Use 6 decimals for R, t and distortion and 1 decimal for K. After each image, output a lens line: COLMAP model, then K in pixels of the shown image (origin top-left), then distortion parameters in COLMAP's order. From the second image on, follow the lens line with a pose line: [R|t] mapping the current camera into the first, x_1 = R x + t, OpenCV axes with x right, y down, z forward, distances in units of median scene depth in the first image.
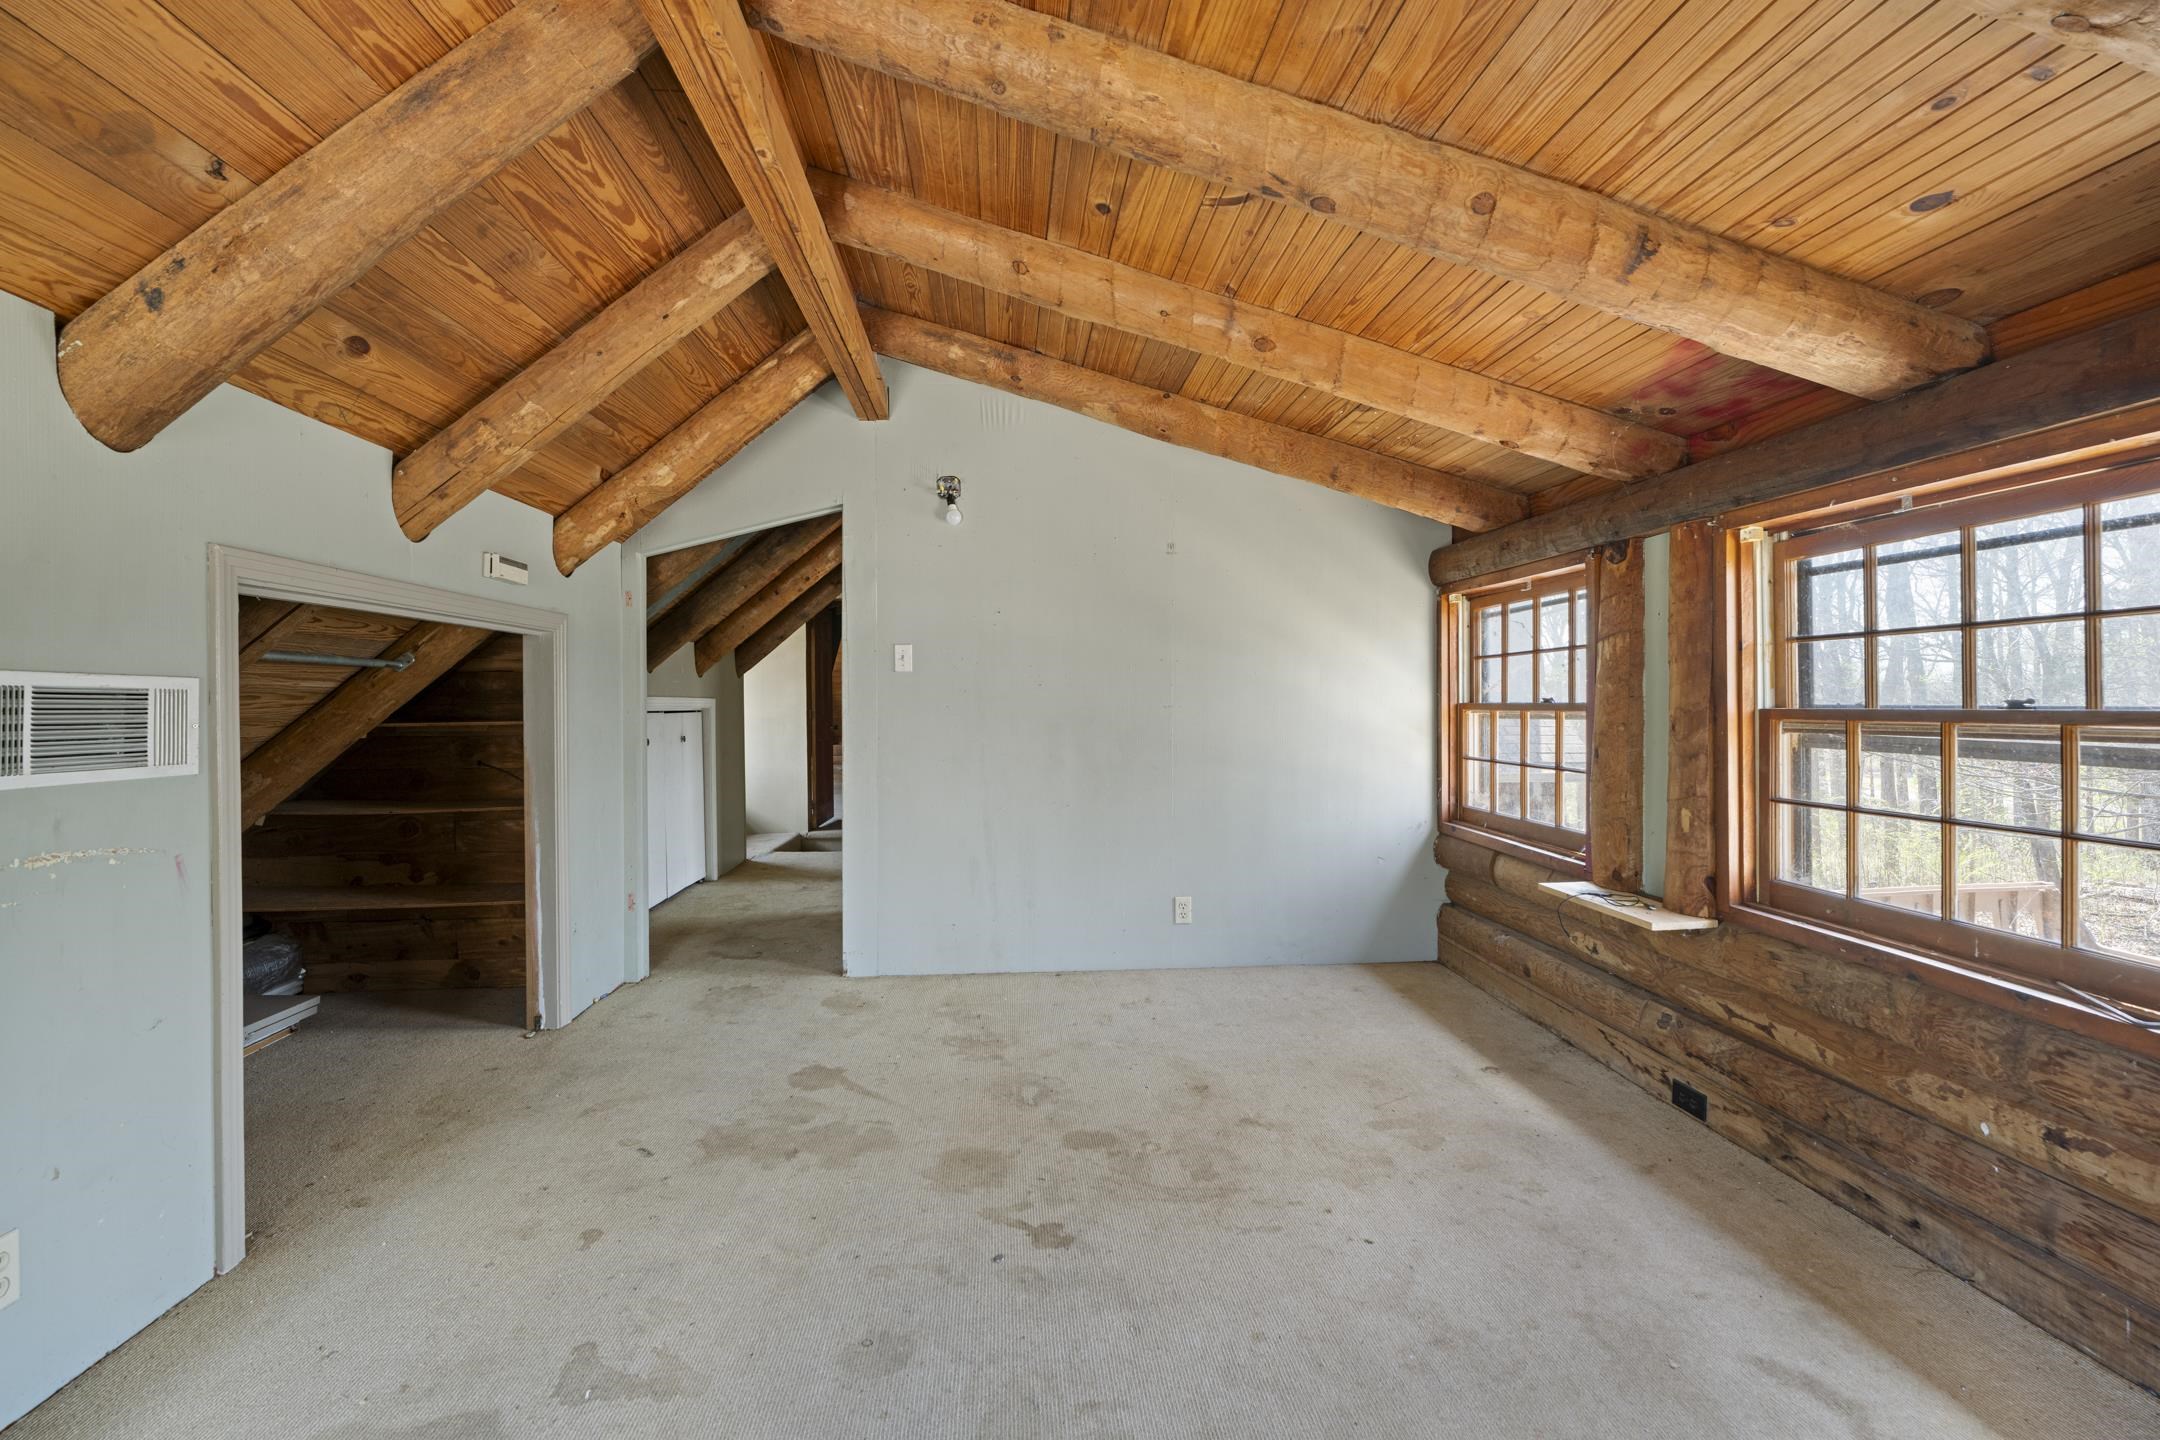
lens RADIAL K [[861.4, 0, 1075.9], [0, 861.4, 725.7], [0, 0, 1]] dist [-0.006567, 0.000790]
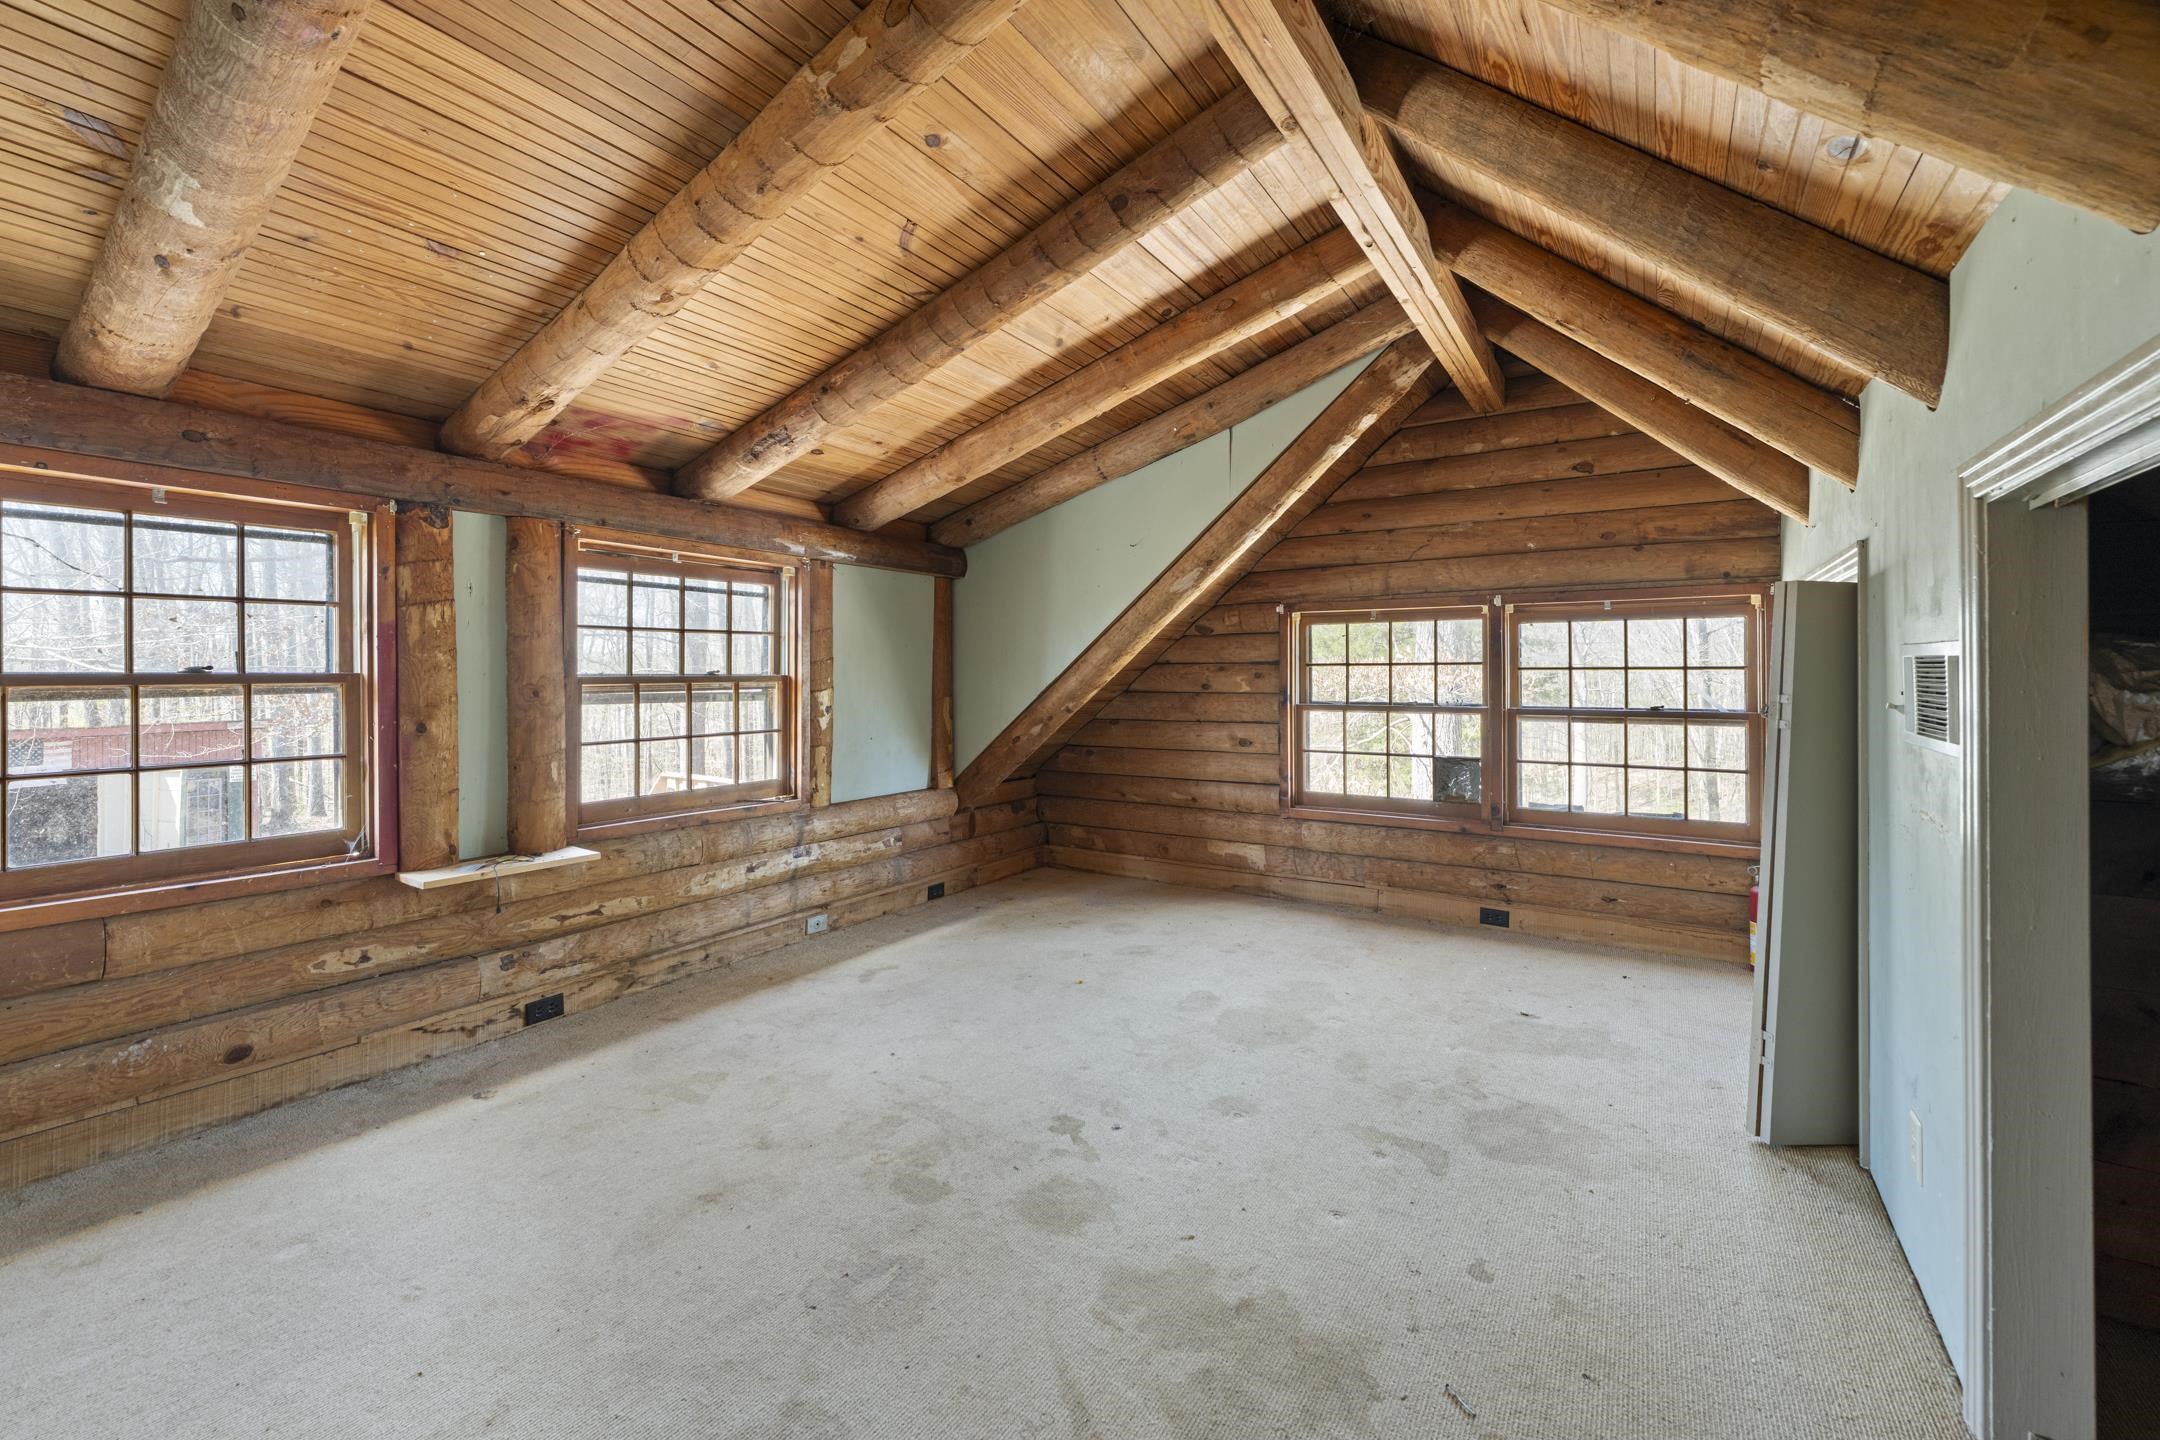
lens RADIAL K [[881.6, 0, 1075.2], [0, 881.6, 684.6], [0, 0, 1]] dist [-0.006959, 0.000152]
pose [[-0.786466, -0.008910, 0.617570, -0.679049], [0.019069, 0.999069, 0.038698, -0.048833], [-0.617340, 0.042211, -0.785564, 1.668986]]
